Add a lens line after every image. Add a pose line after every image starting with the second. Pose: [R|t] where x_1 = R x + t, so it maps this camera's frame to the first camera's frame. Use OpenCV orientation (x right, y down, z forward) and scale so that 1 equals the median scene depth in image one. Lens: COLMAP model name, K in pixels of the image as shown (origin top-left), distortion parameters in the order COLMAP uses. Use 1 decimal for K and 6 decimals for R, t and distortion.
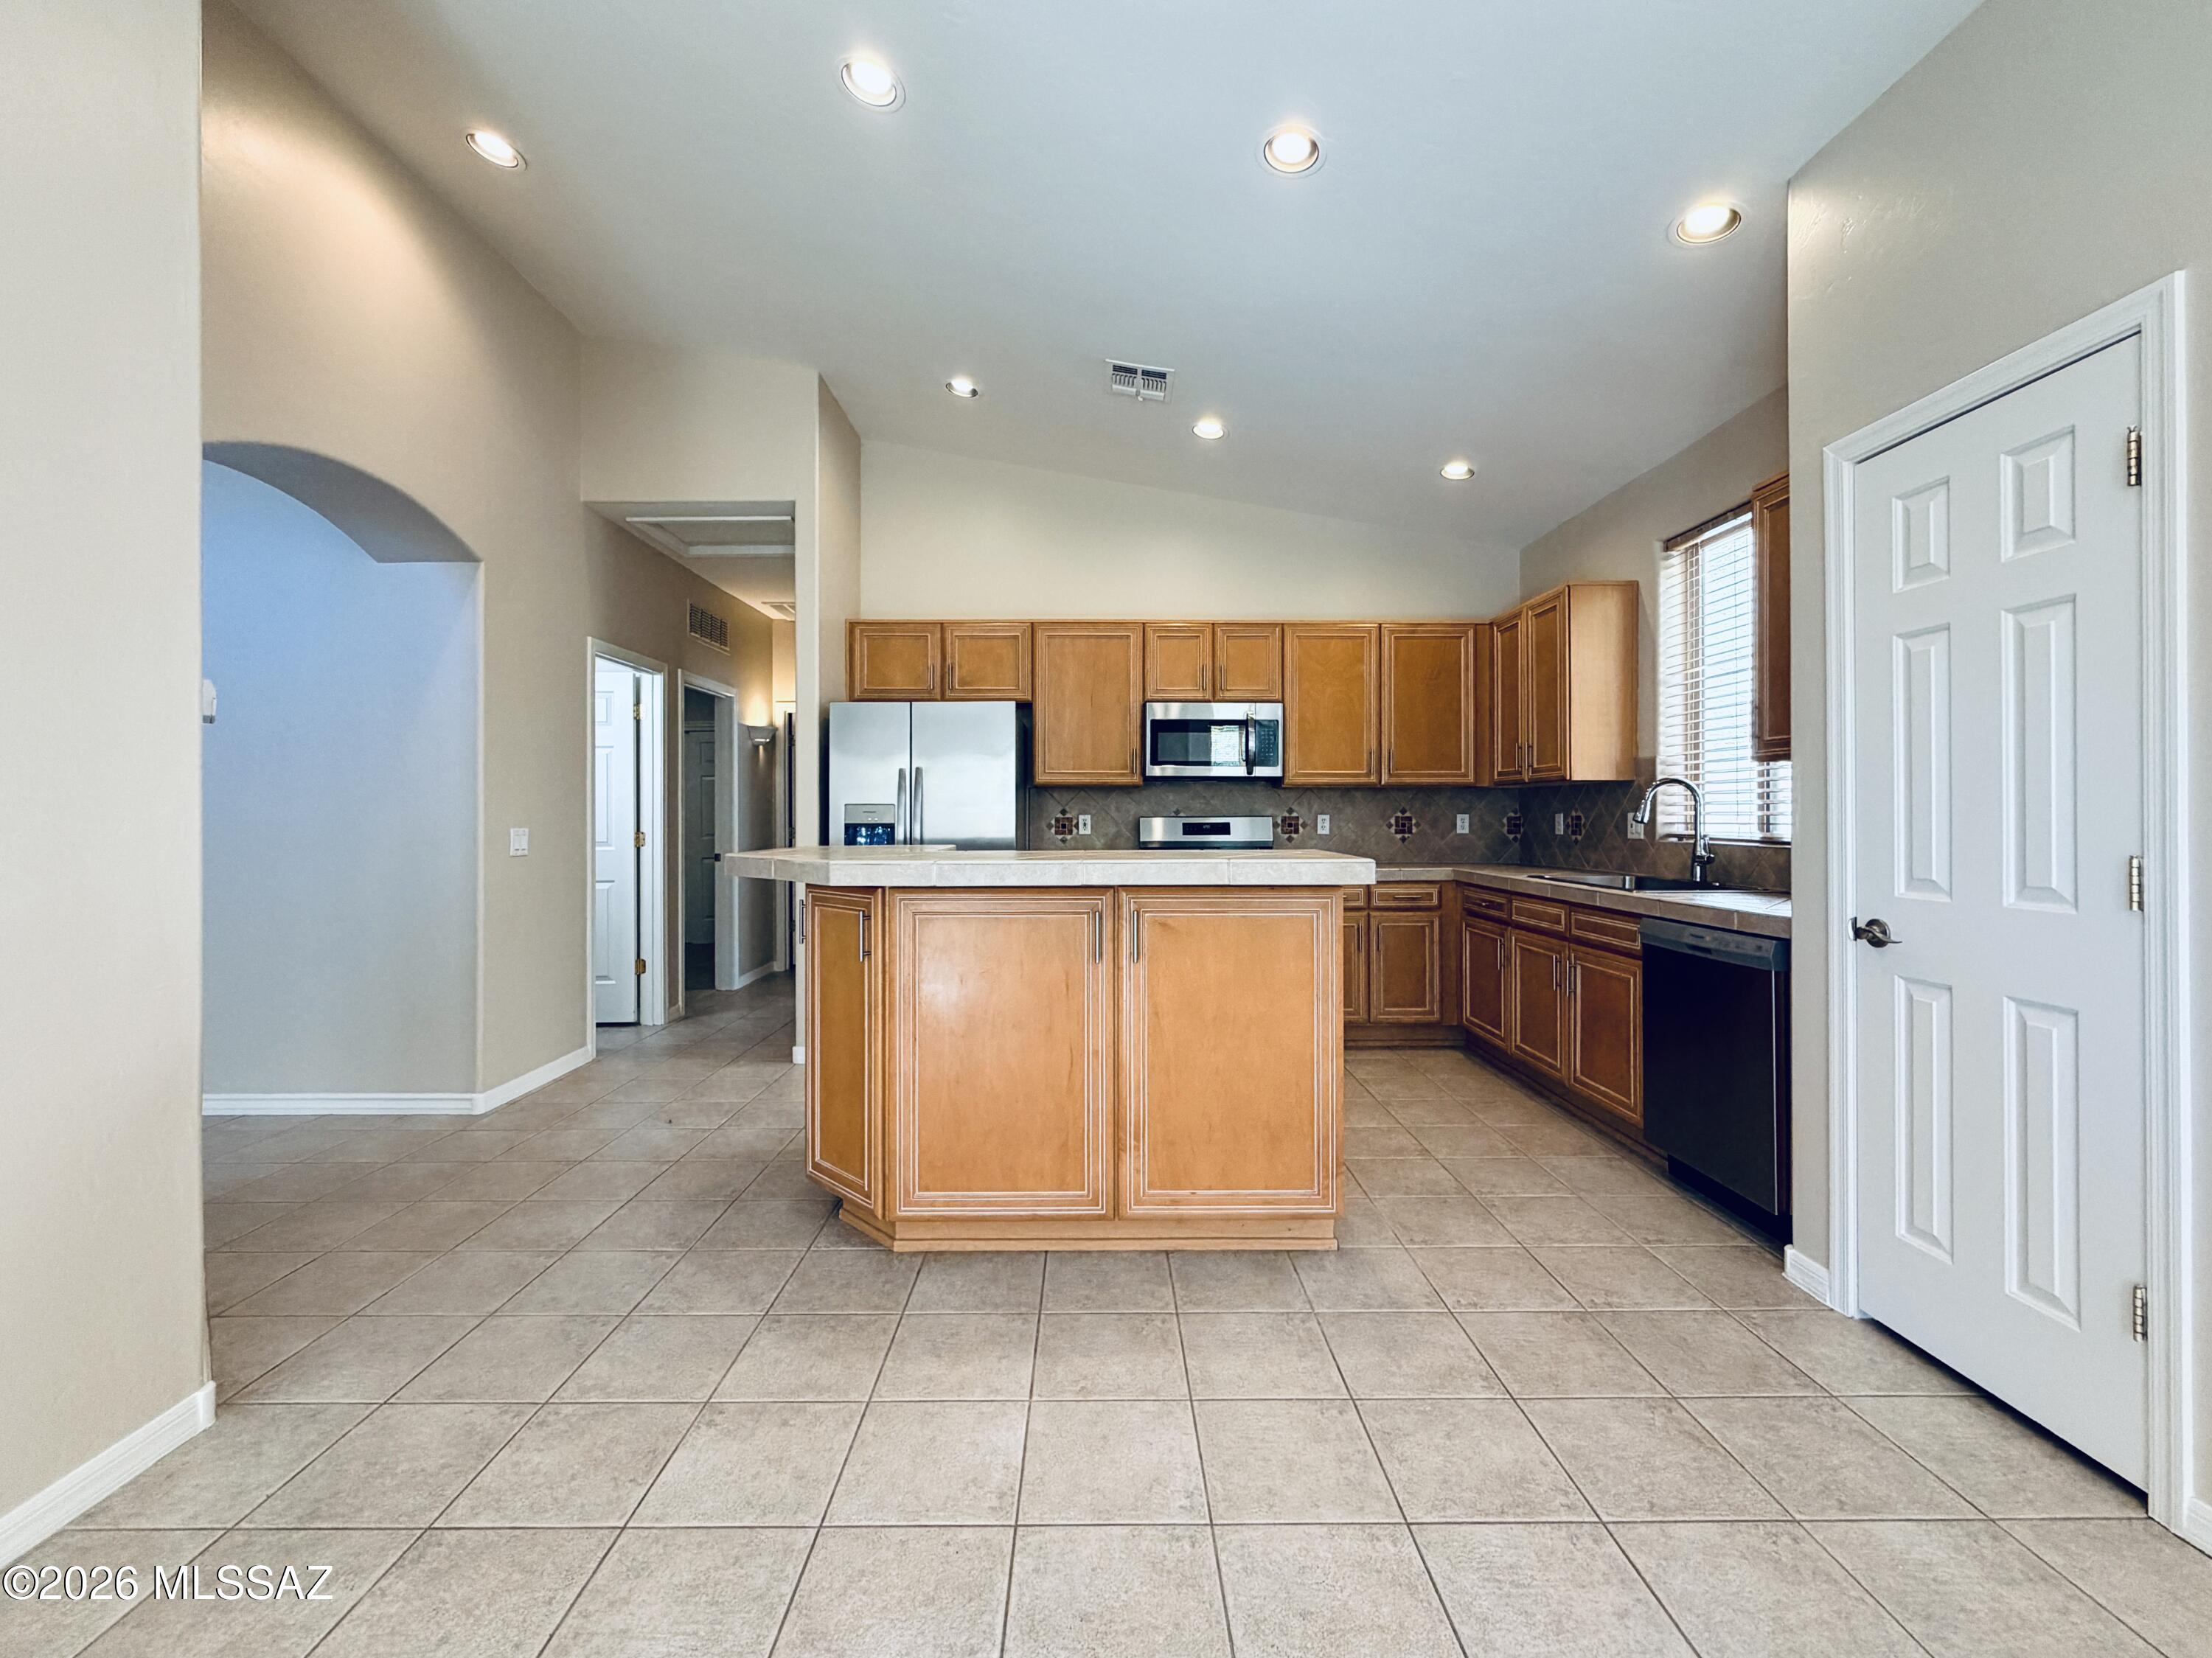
lens RADIAL K [[916.0, 0, 1089.2], [0, 916.0, 813.3], [0, 0, 1]] dist [-0.000705, -0.000109]
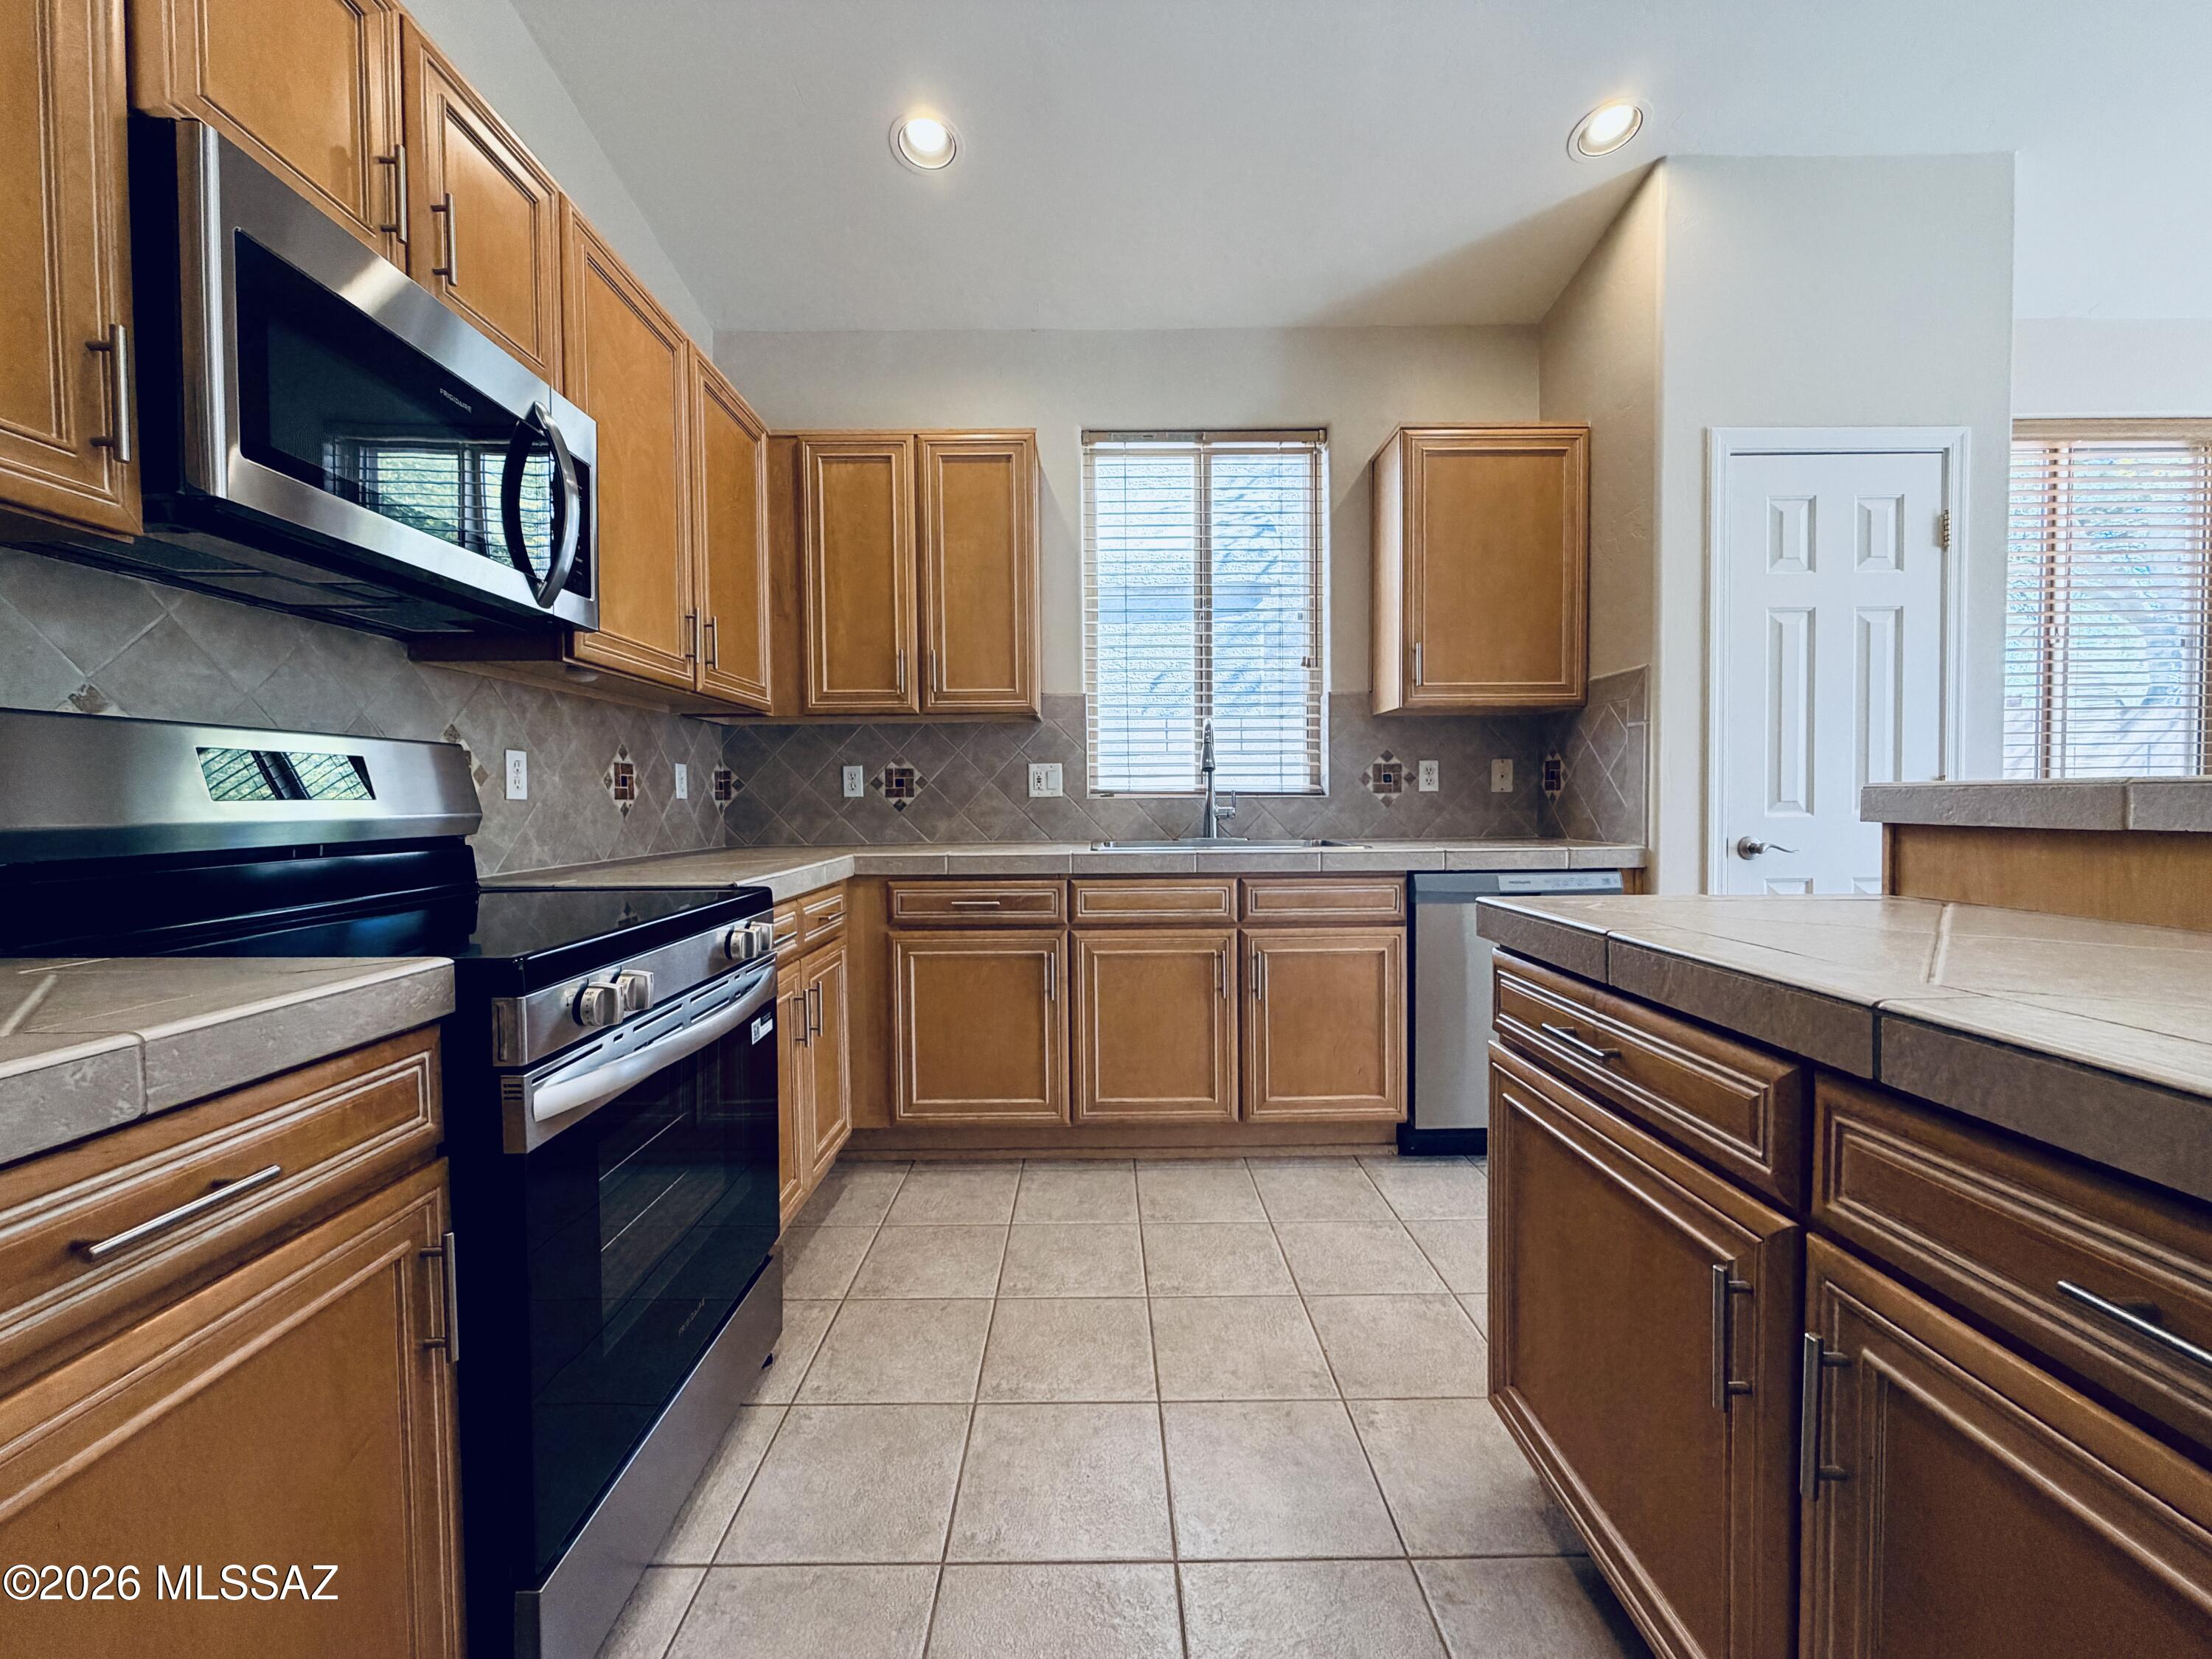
lens RADIAL K [[884.7, 0, 1099.8], [0, 884.7, 828.4], [0, 0, 1]] dist [0.000708, 0.000193]
pose [[-0.009922, -0.031710, 0.999448, -0.249092], [0.005990, 0.999477, 0.031770, 0.046981], [-0.999933, 0.006302, -0.009727, 1.459940]]
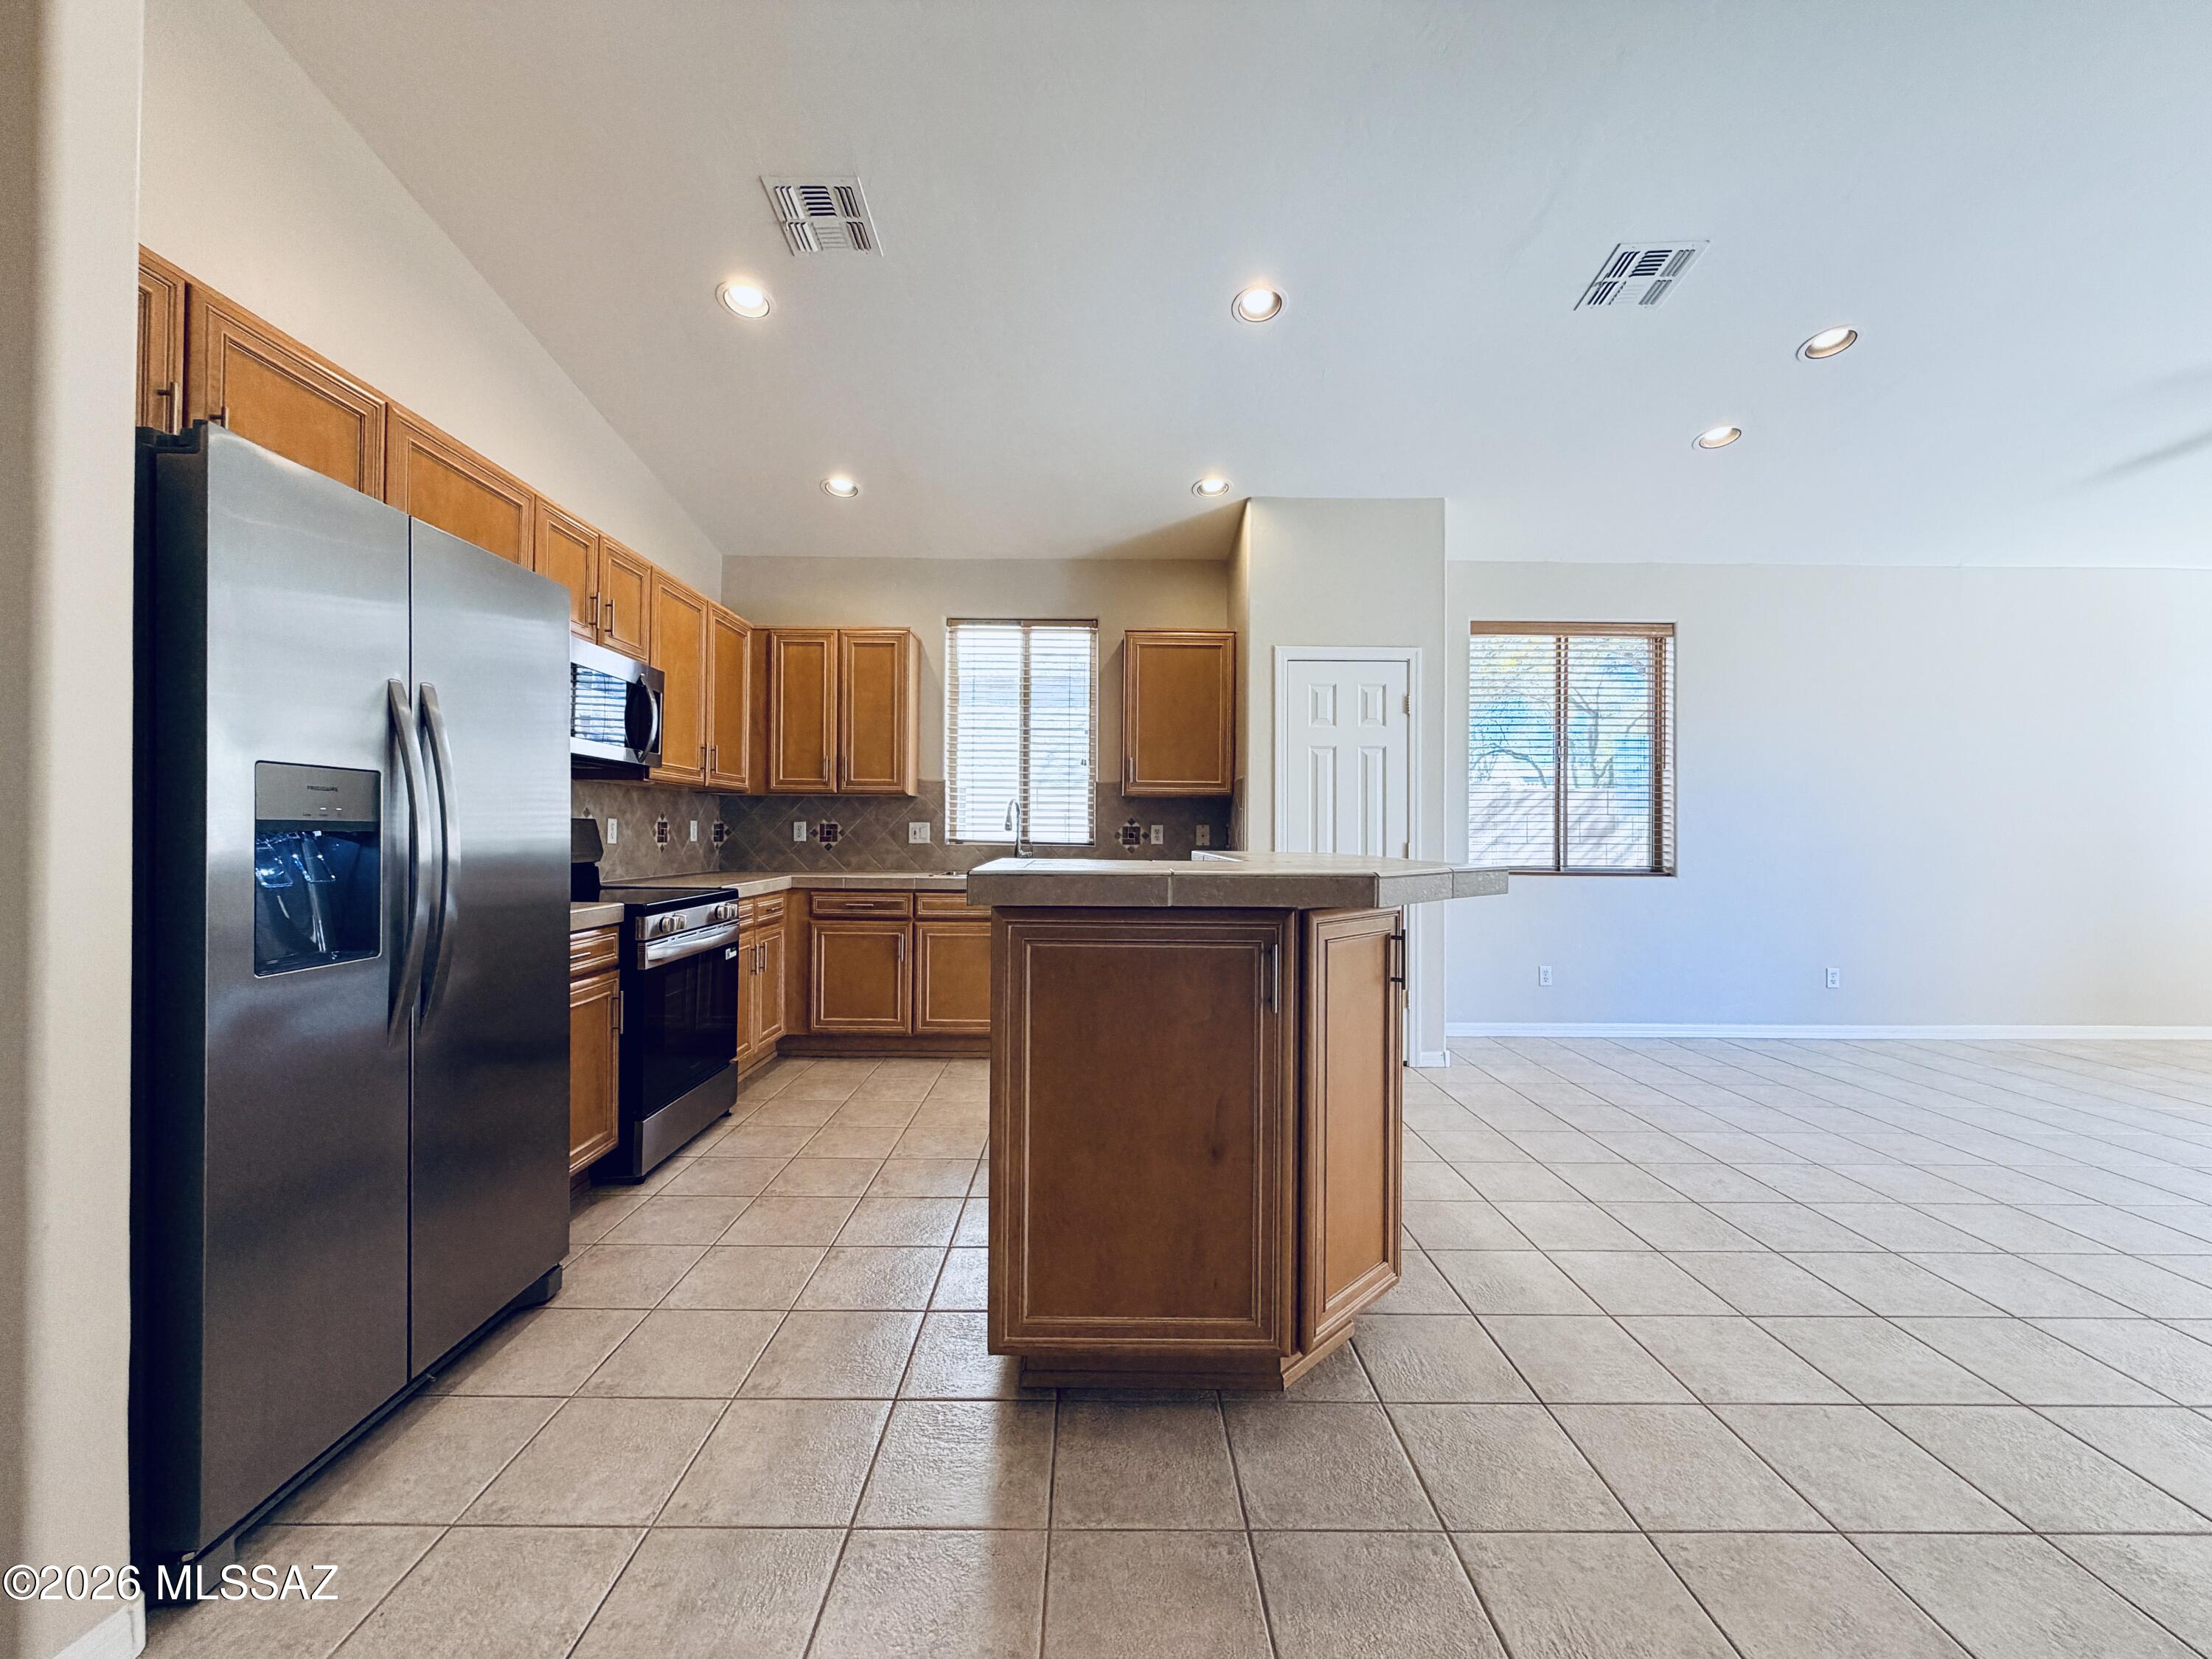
lens RADIAL K [[884.7, 0, 1099.8], [0, 884.7, 828.4], [0, 0, 1]] dist [0.000708, 0.000193]
pose [[-0.010129, 0.006343, 0.999929, -0.955165], [-0.012077, 0.999906, -0.006465, 0.018429], [-0.999876, -0.012142, -0.010051, 1.158474]]
